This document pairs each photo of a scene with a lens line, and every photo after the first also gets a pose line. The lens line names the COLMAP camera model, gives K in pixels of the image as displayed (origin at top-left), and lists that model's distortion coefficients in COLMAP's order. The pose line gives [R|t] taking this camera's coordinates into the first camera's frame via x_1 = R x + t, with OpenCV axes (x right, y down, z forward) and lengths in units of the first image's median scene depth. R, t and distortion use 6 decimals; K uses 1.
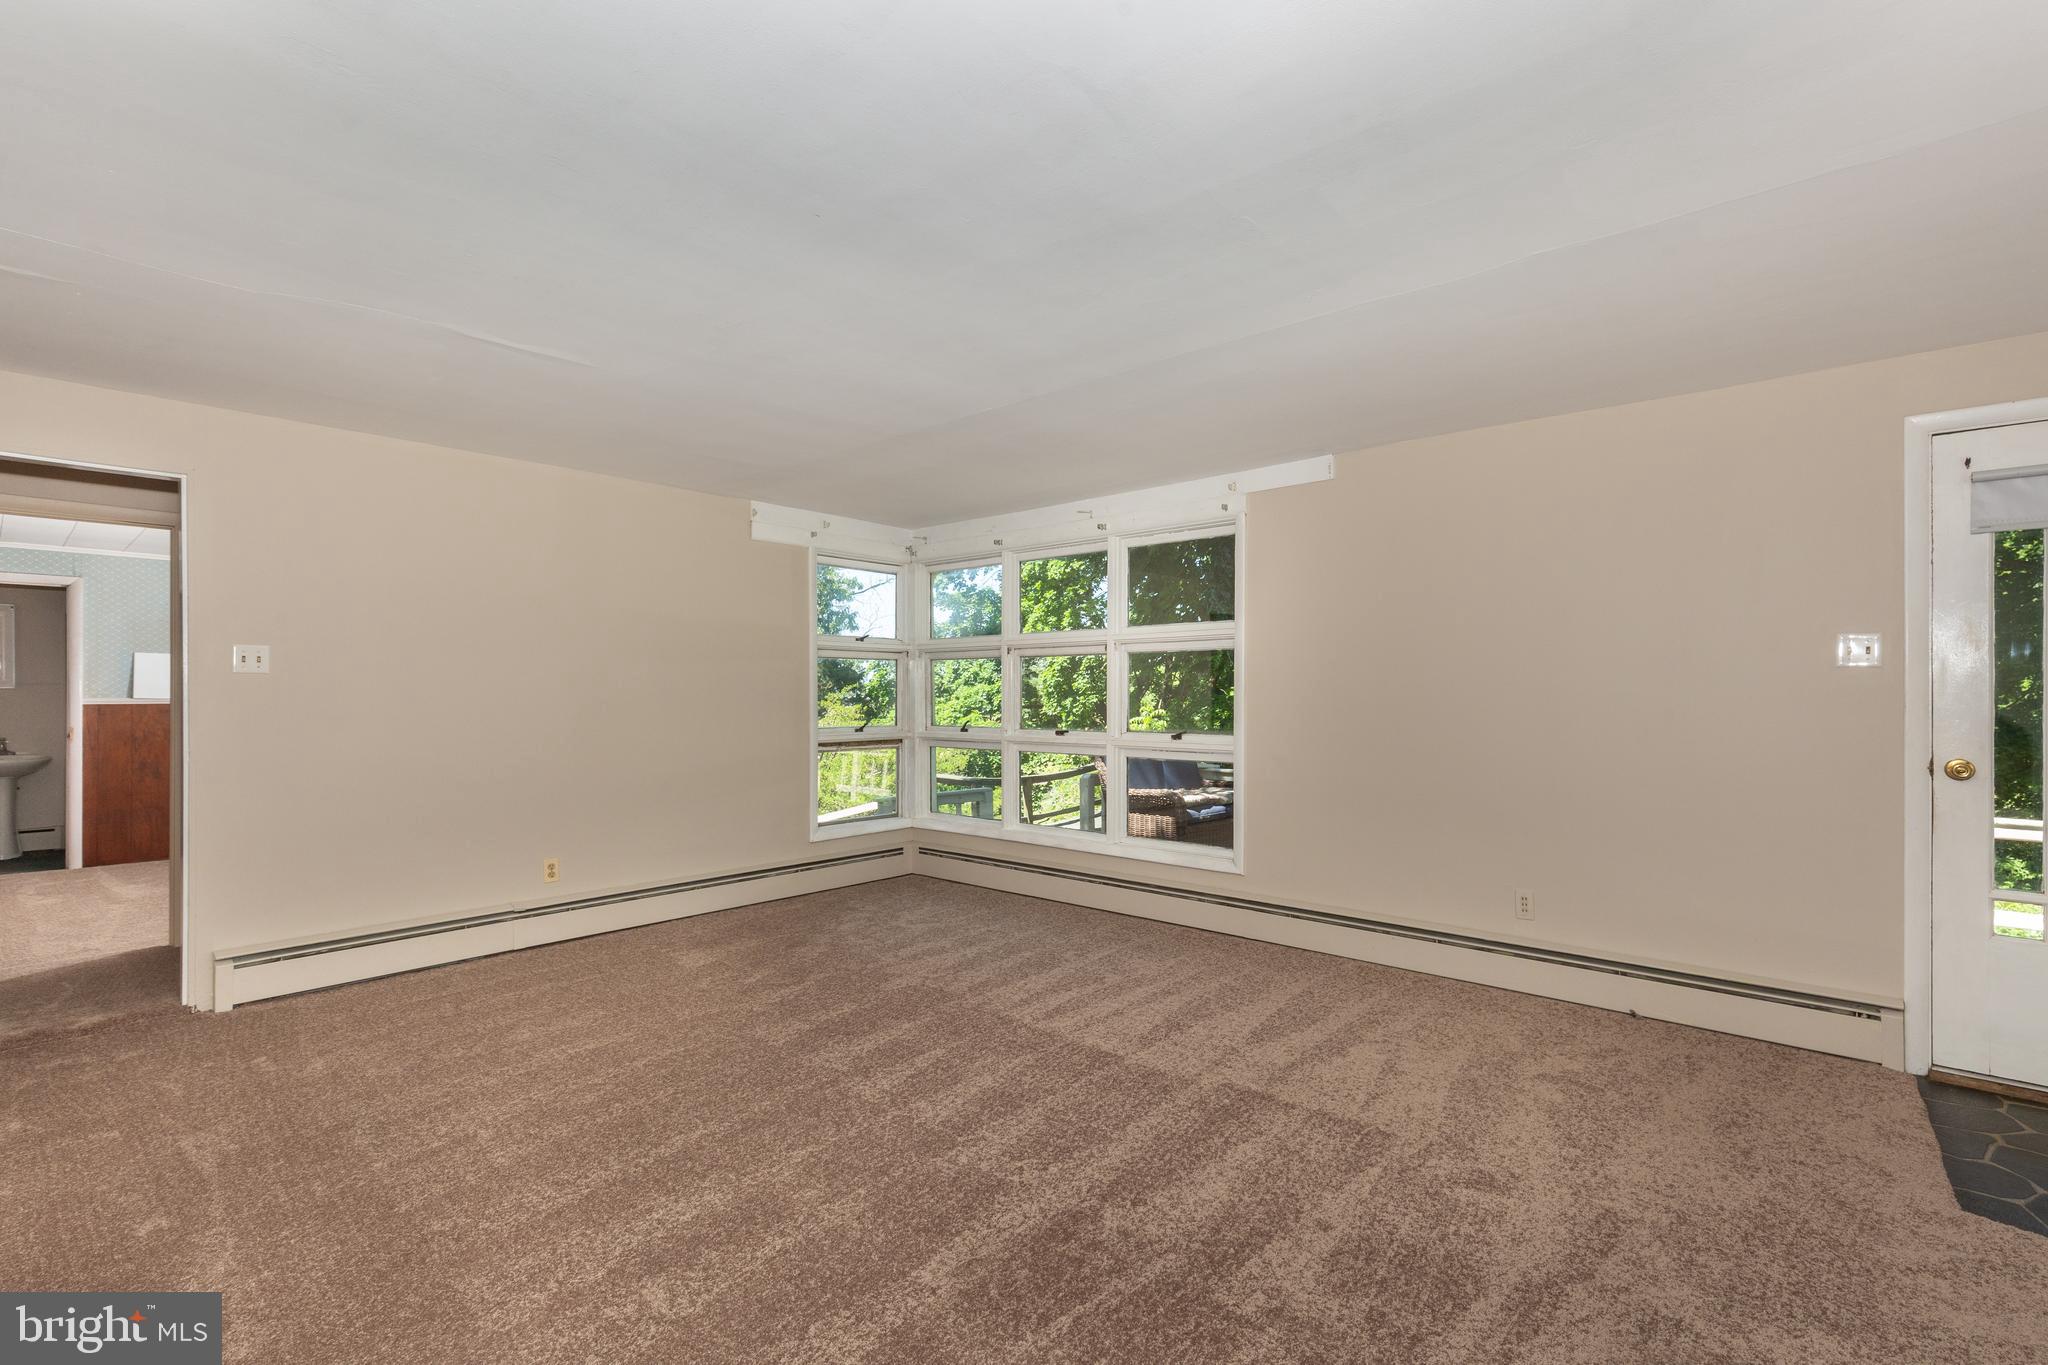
lens RADIAL K [[940.0, 0, 1040.4], [0, 940.0, 698.6], [0, 0, 1]] dist [-0.000489, -0.000709]
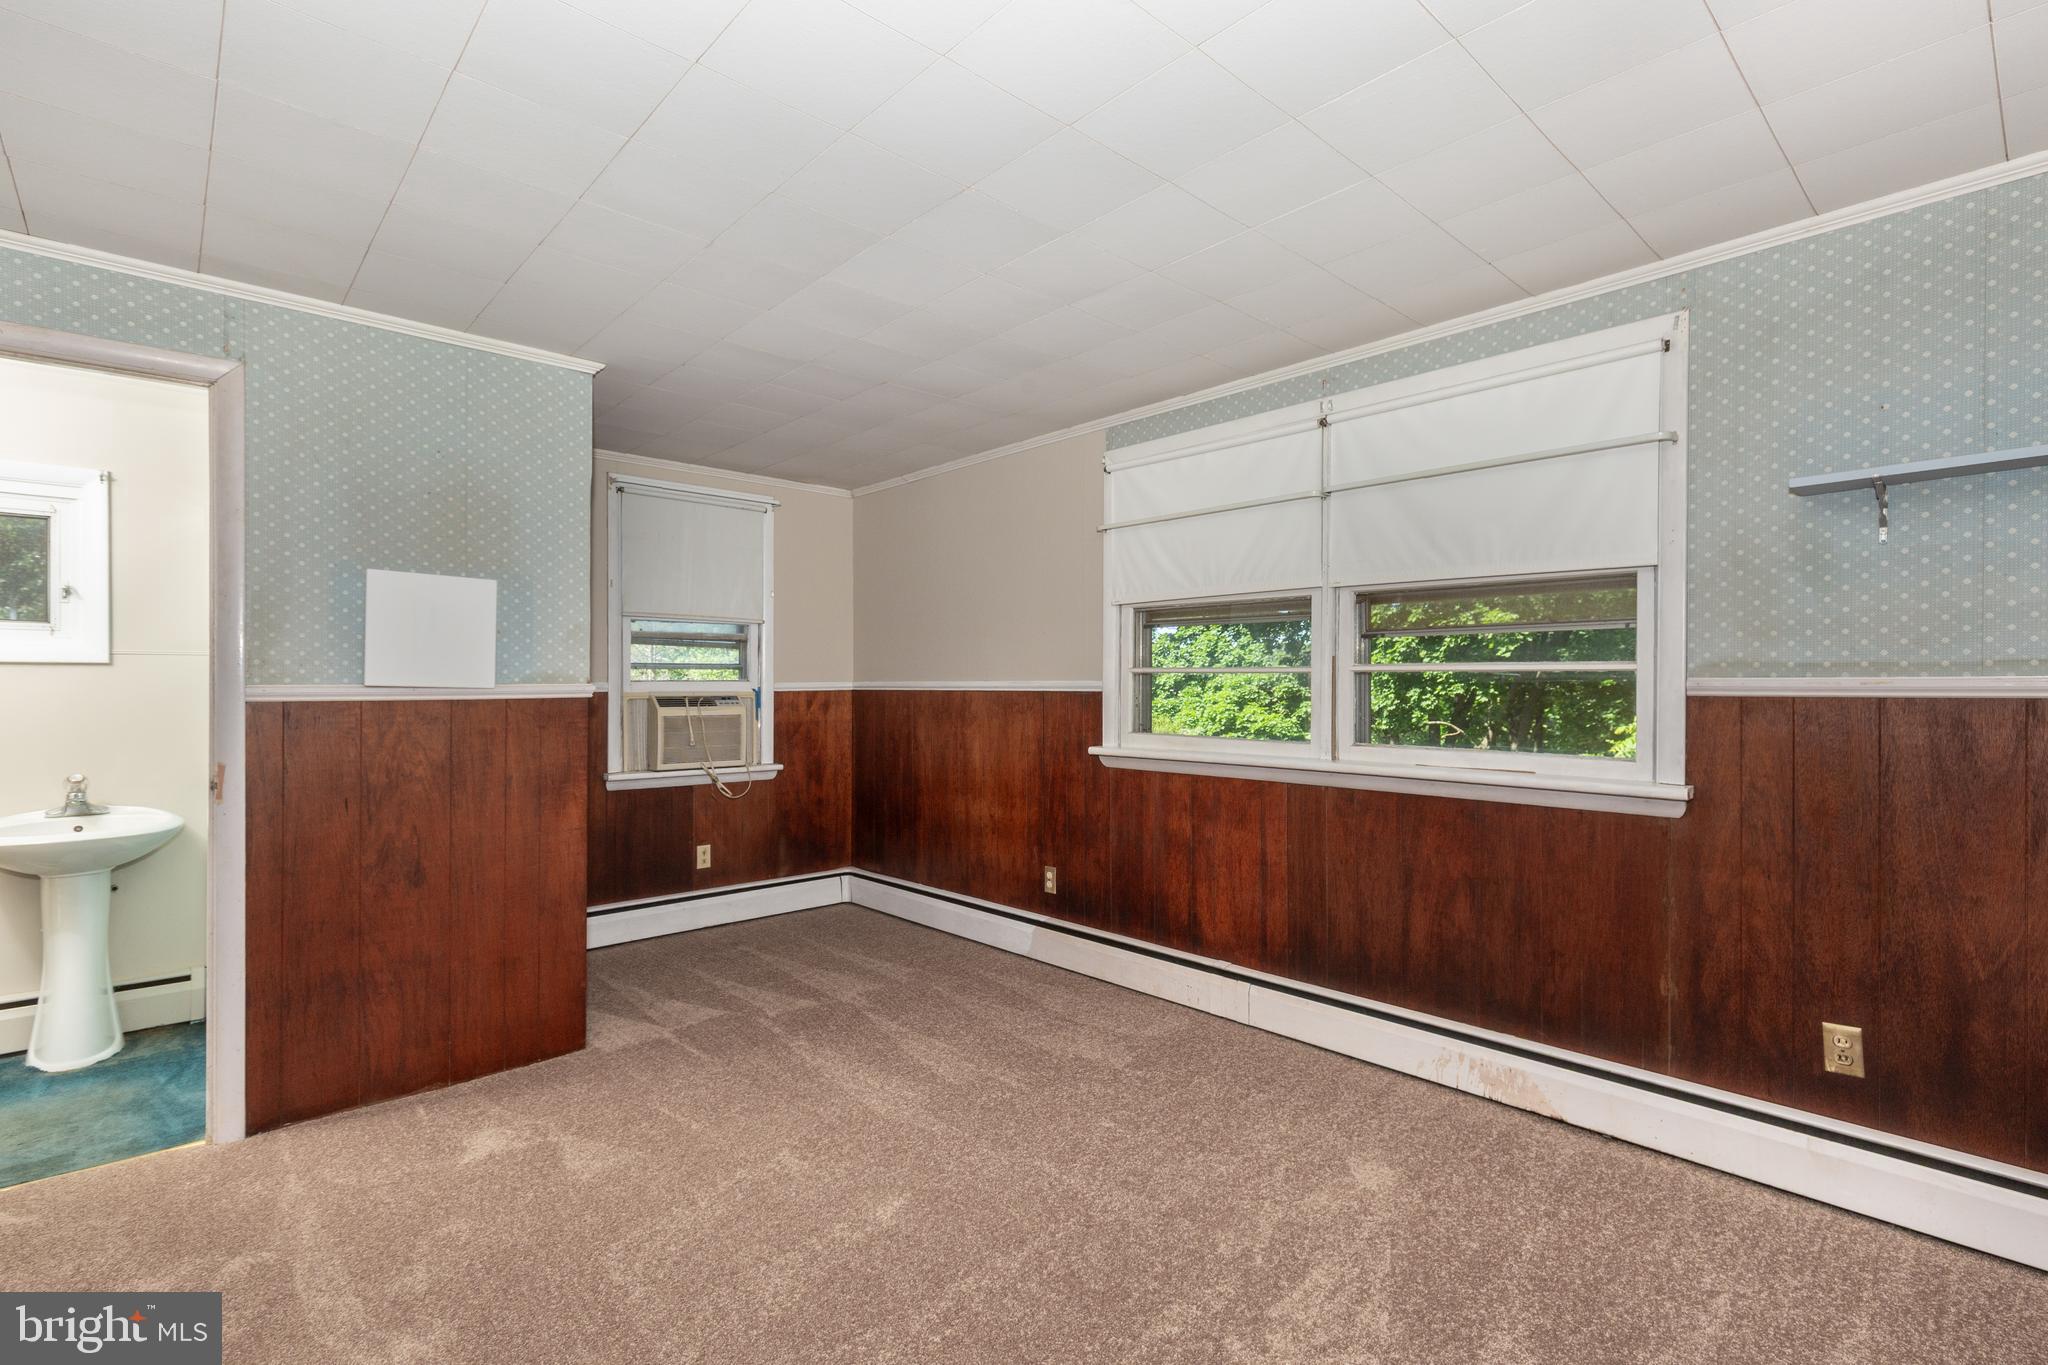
lens RADIAL K [[940.0, 0, 1029.9], [0, 940.0, 693.3], [0, 0, 1]] dist [-0.000489, -0.000709]
pose [[0.993604, 0.008315, -0.112612, -0.197659], [-0.007407, 0.999937, 0.008482, -0.000772], [0.112675, -0.007594, 0.993603, 0.196448]]
